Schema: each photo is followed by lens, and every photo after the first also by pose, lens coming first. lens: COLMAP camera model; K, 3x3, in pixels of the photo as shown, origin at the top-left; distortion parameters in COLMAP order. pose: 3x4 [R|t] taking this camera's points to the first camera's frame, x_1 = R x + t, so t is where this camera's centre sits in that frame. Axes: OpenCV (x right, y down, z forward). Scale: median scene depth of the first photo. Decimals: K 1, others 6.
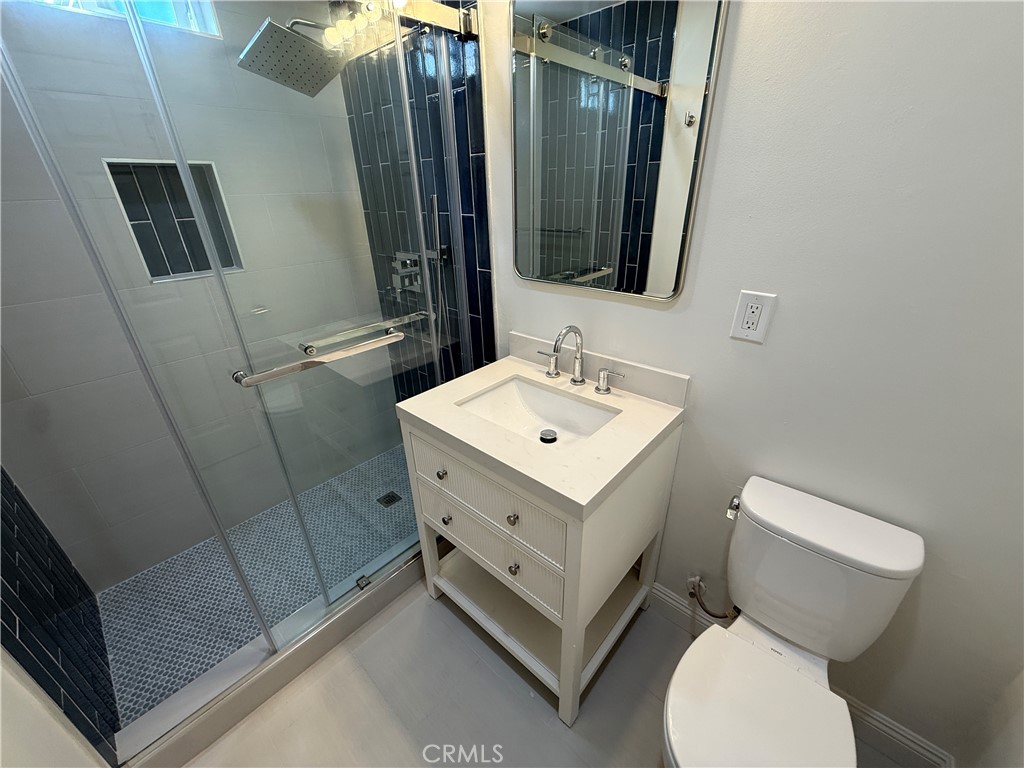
lens RADIAL K [[408.1, 0, 510.5], [0, 408.1, 384.7], [0, 0, 1]] dist [-0.000955, 0.000601]
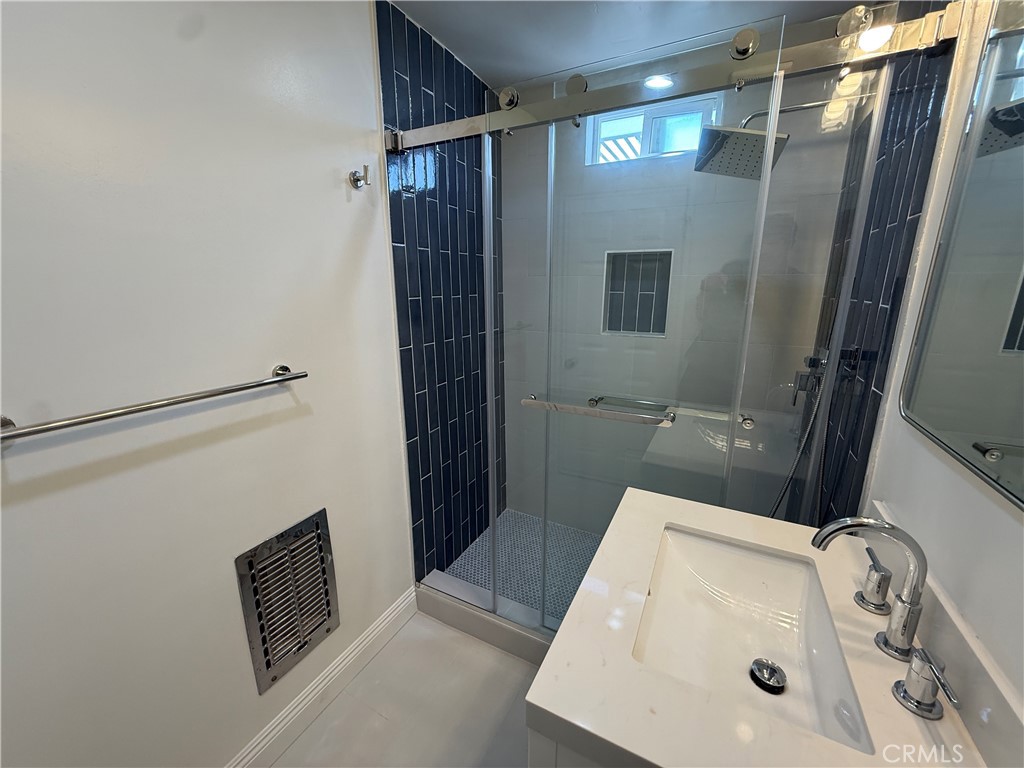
lens RADIAL K [[408.1, 0, 510.5], [0, 408.1, 384.7], [0, 0, 1]] dist [-0.000955, 0.000601]
pose [[0.263597, 0.256016, -0.930039, 0.410393], [-0.415233, 0.900356, 0.130157, -0.157813], [0.870688, 0.351874, 0.343638, 0.345979]]
